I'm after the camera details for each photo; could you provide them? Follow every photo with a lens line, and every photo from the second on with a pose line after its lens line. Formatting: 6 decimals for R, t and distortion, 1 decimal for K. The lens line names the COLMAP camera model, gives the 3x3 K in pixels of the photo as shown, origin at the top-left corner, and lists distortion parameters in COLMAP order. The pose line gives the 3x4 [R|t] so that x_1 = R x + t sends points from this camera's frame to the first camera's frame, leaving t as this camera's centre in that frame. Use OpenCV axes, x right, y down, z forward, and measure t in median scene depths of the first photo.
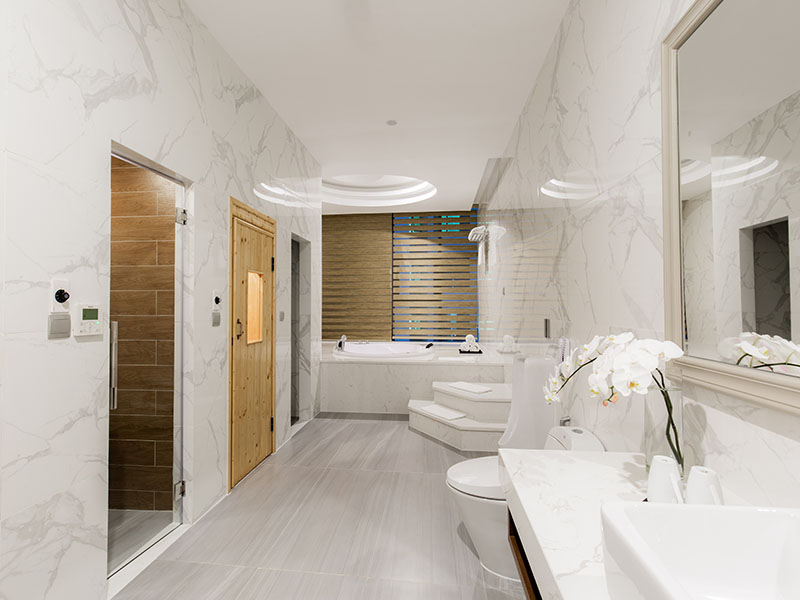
lens RADIAL K [[356.4, 0, 400.0], [0, 356.4, 300.0], [0, 0, 1]] dist [0.002869, 0.000063]
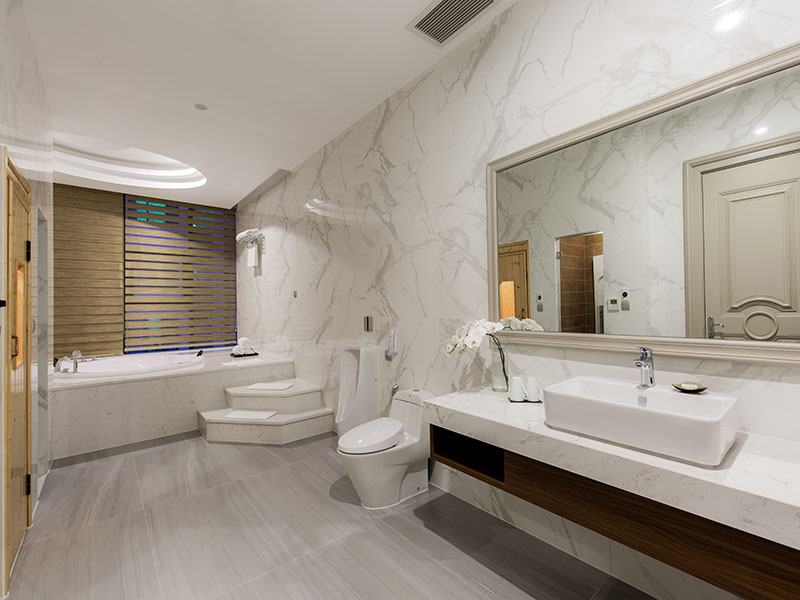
lens RADIAL K [[356.4, 0, 400.0], [0, 356.4, 300.0], [0, 0, 1]] dist [0.002869, 0.000063]
pose [[0.700689, 0.000912, 0.713466, -0.259789], [0.003504, 0.999983, -0.004720, -0.000298], [-0.713458, 0.005808, 0.700674, 0.004618]]
